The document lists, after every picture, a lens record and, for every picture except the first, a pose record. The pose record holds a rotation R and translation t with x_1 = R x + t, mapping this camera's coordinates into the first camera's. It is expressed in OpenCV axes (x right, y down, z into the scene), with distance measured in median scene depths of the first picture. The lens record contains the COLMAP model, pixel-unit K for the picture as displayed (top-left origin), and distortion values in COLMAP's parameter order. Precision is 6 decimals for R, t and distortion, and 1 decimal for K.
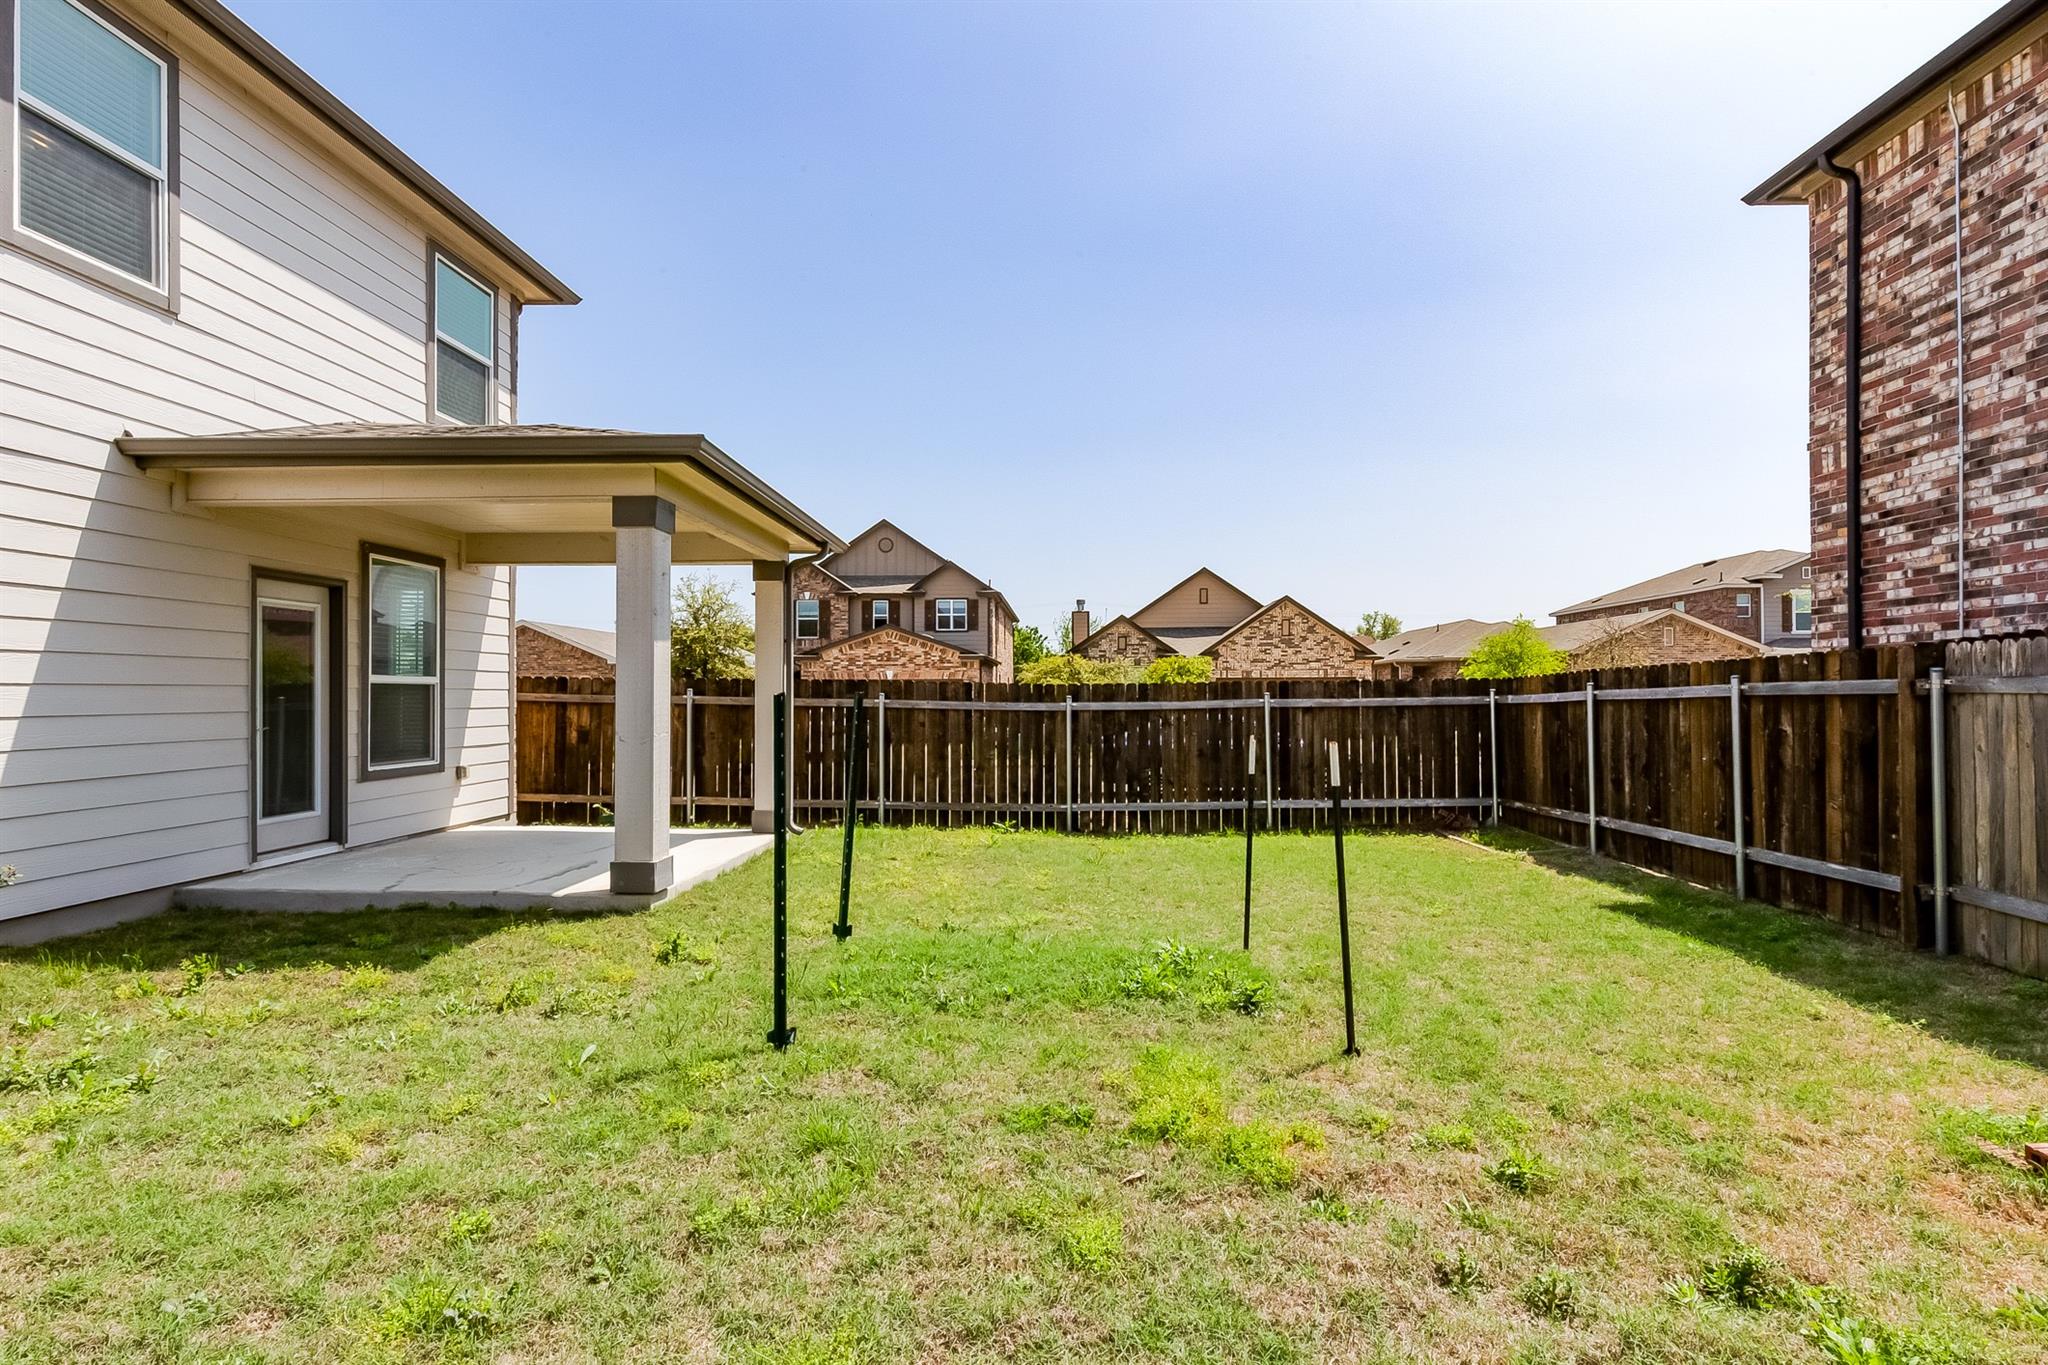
lens RADIAL K [[972.3, 0, 1074.4], [0, 972.3, 684.0], [0, 0, 1]] dist [0.000615, 0.000131]
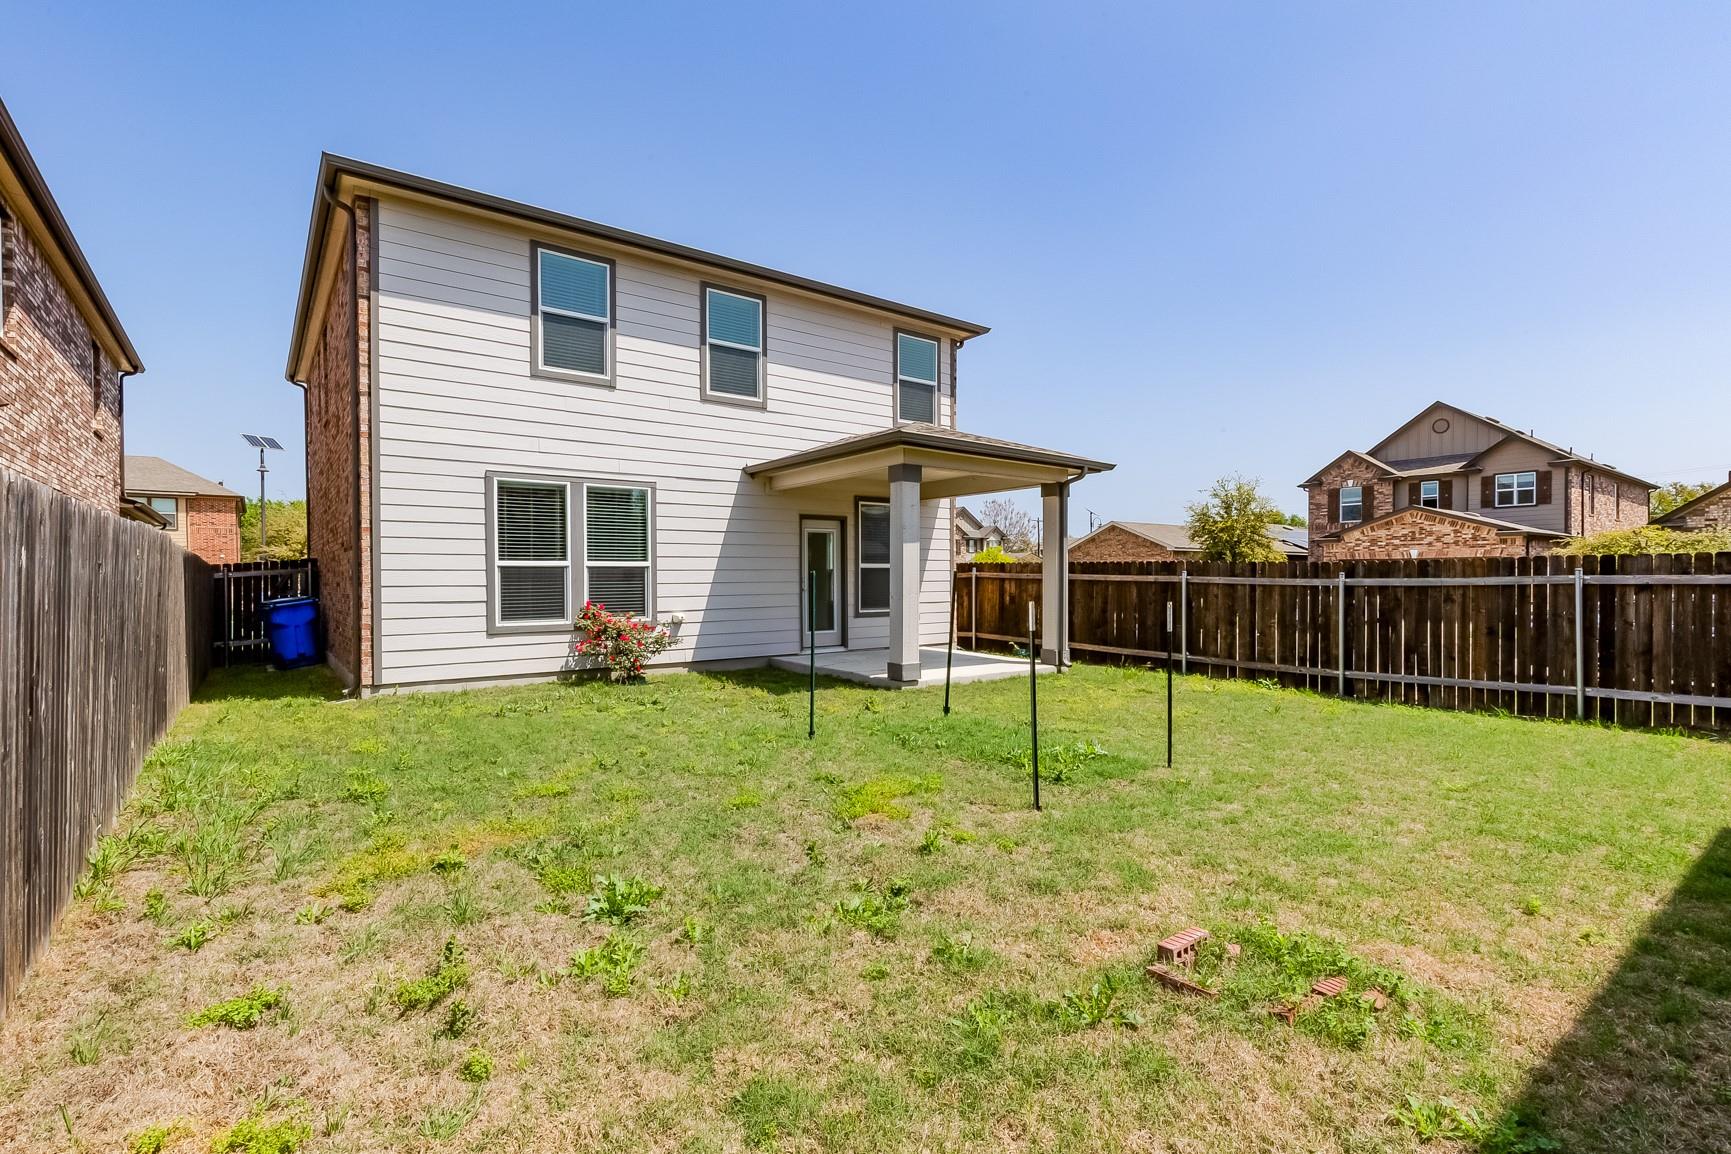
lens RADIAL K [[814.8, 0, 865.5], [0, 814.8, 577.0], [0, 0, 1]] dist [-0.000476, -0.000338]
pose [[0.603043, -0.000619, -0.797708, 0.476214], [0.011883, 0.999896, 0.008207, 0.003655], [0.797620, -0.014429, 0.602987, 0.012117]]
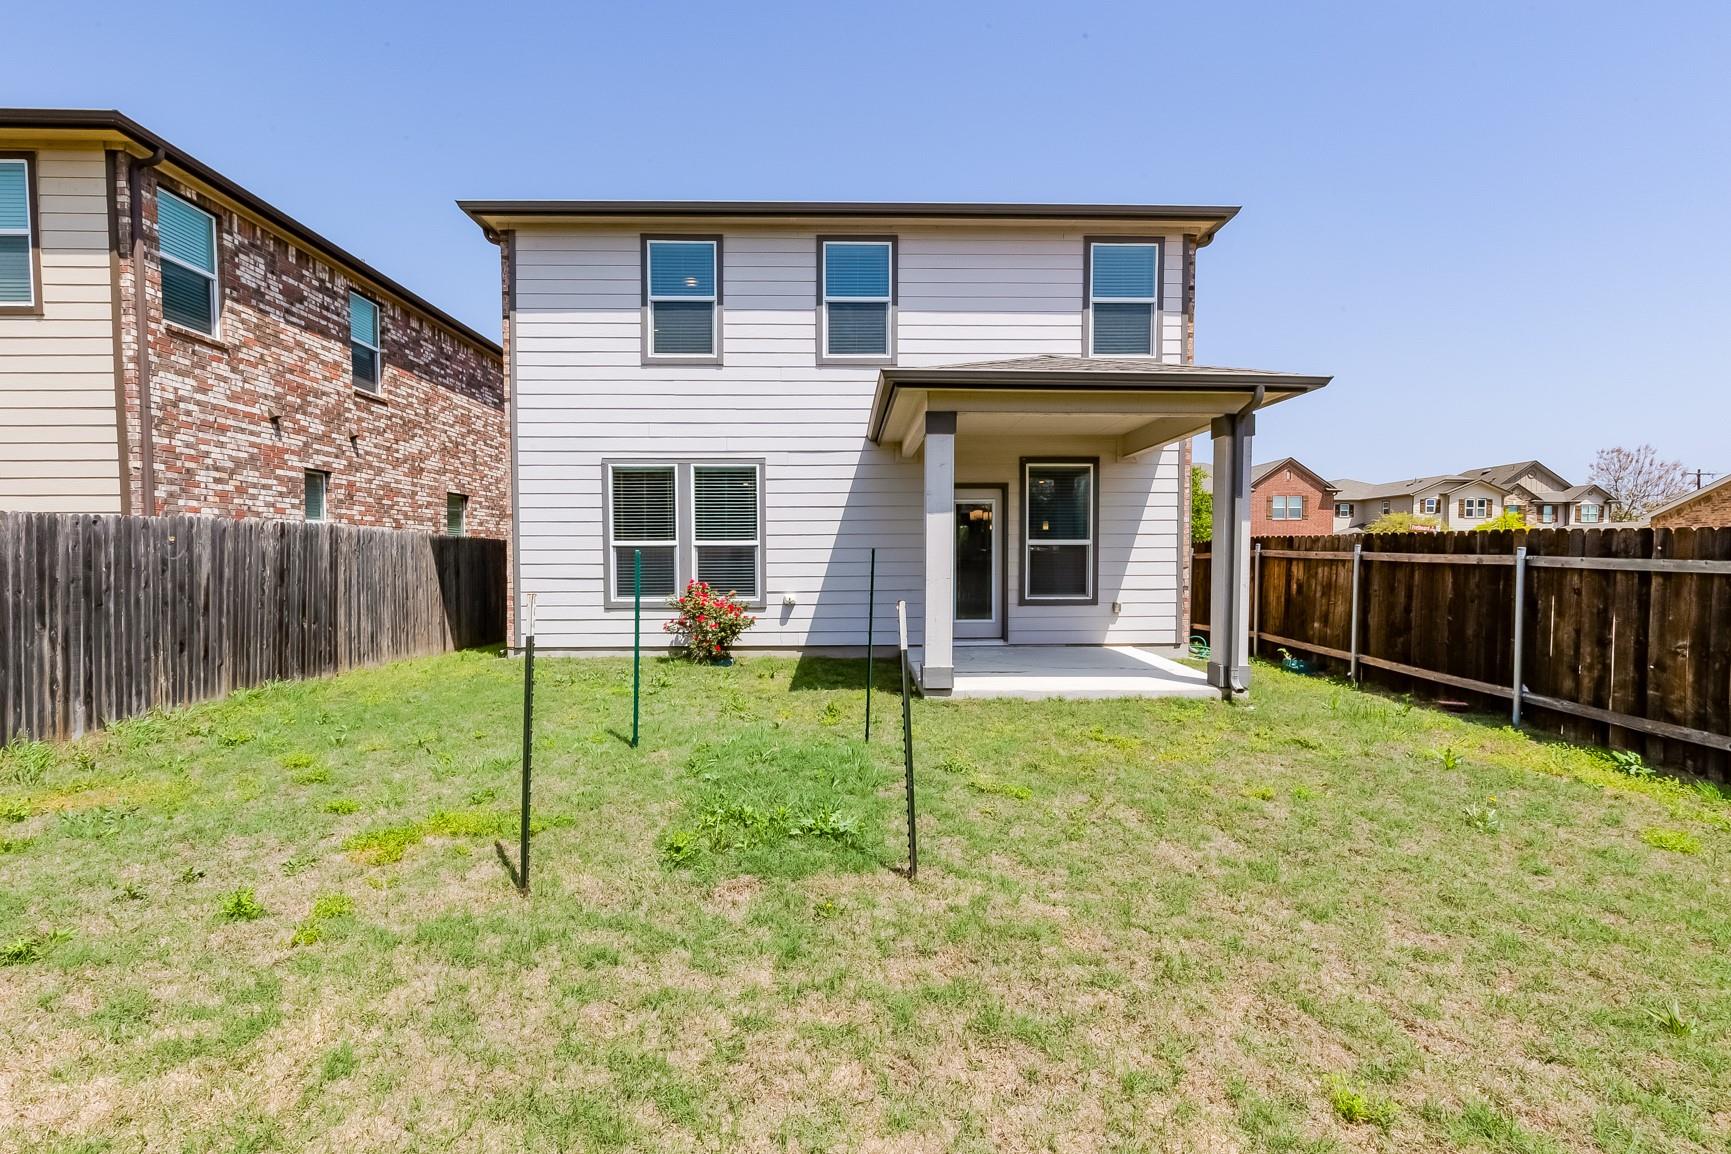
lens RADIAL K [[801.4, 0, 865.5], [0, 801.4, 577.0], [0, 0, 1]] dist [0.002507, -0.000092]
pose [[0.010898, 0.026435, -0.999591, 0.476537], [0.013909, 0.999550, 0.026585, 0.010617], [0.999844, -0.014193, 0.010525, 0.573607]]
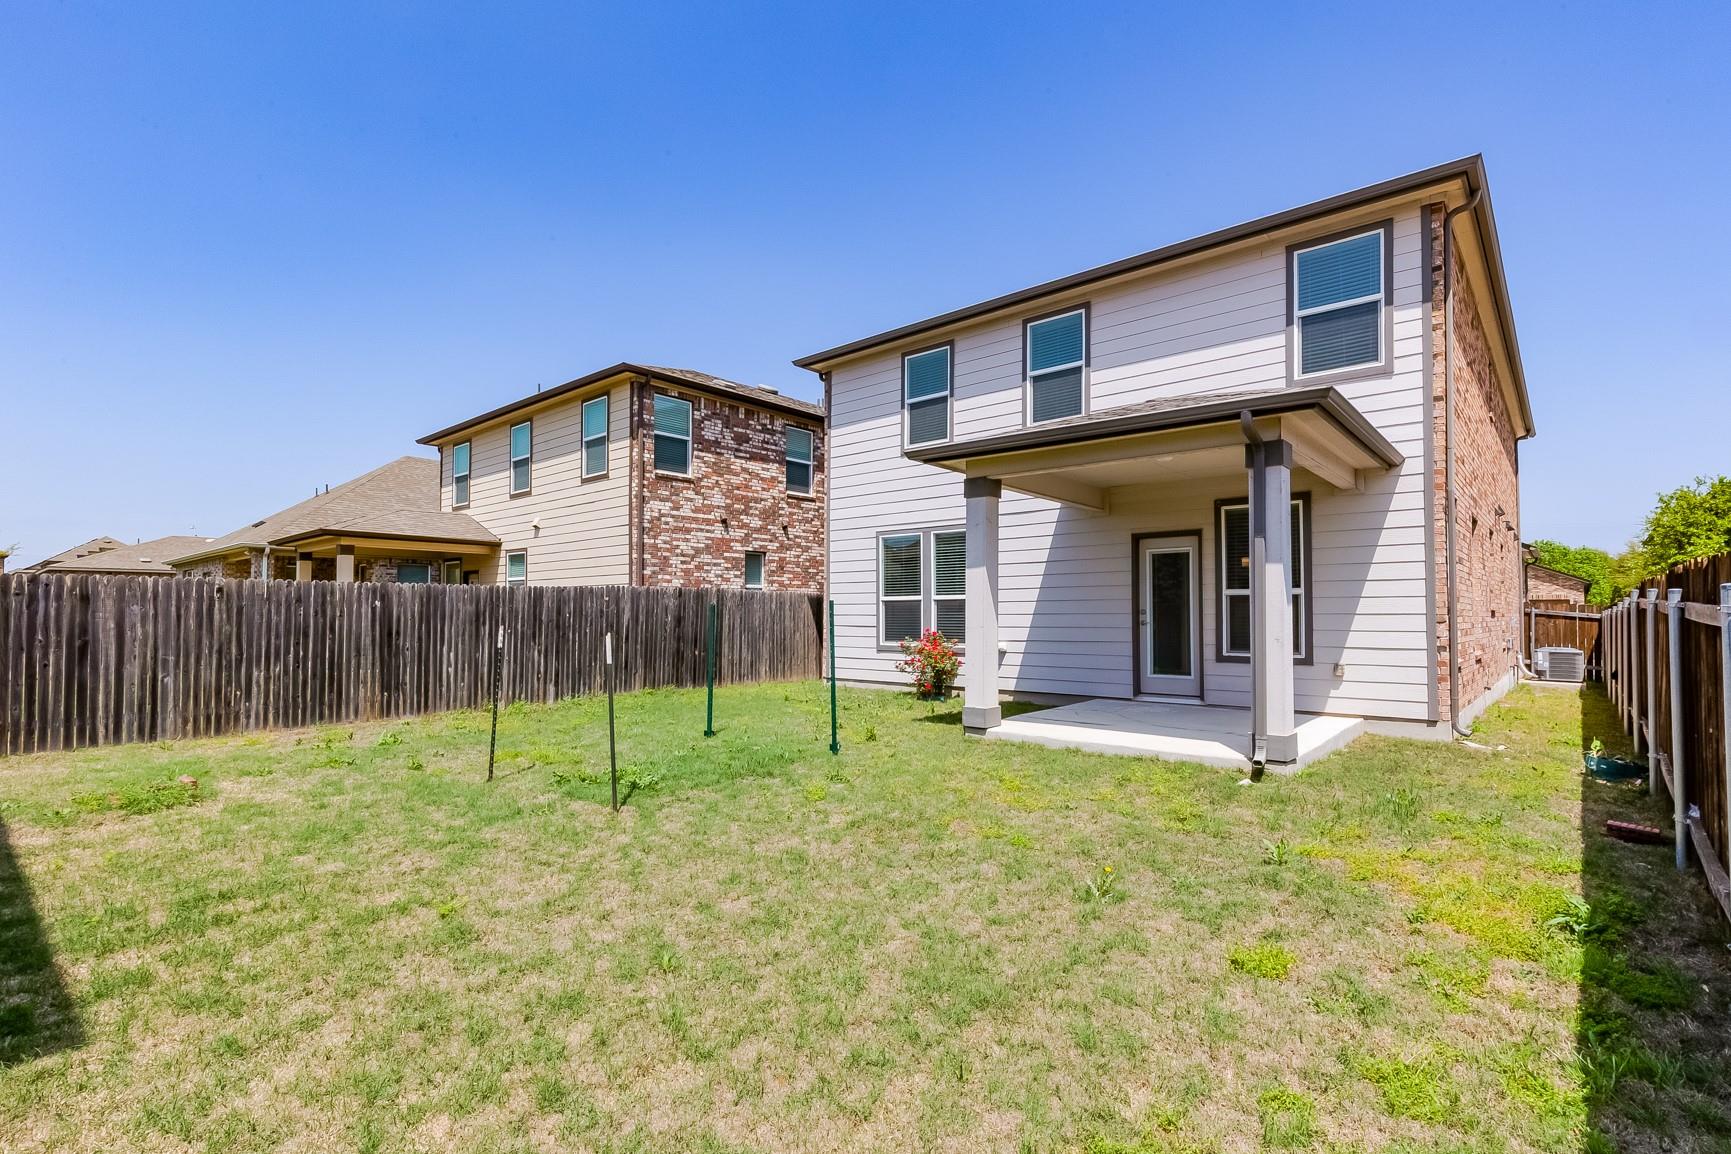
lens RADIAL K [[801.4, 0, 865.5], [0, 801.4, 577.0], [0, 0, 1]] dist [0.002507, -0.000092]
pose [[-0.668319, -0.032722, -0.743155, 0.423986], [0.009707, 0.998563, -0.052698, 0.023906], [0.743811, -0.042433, -0.667041, 1.120414]]
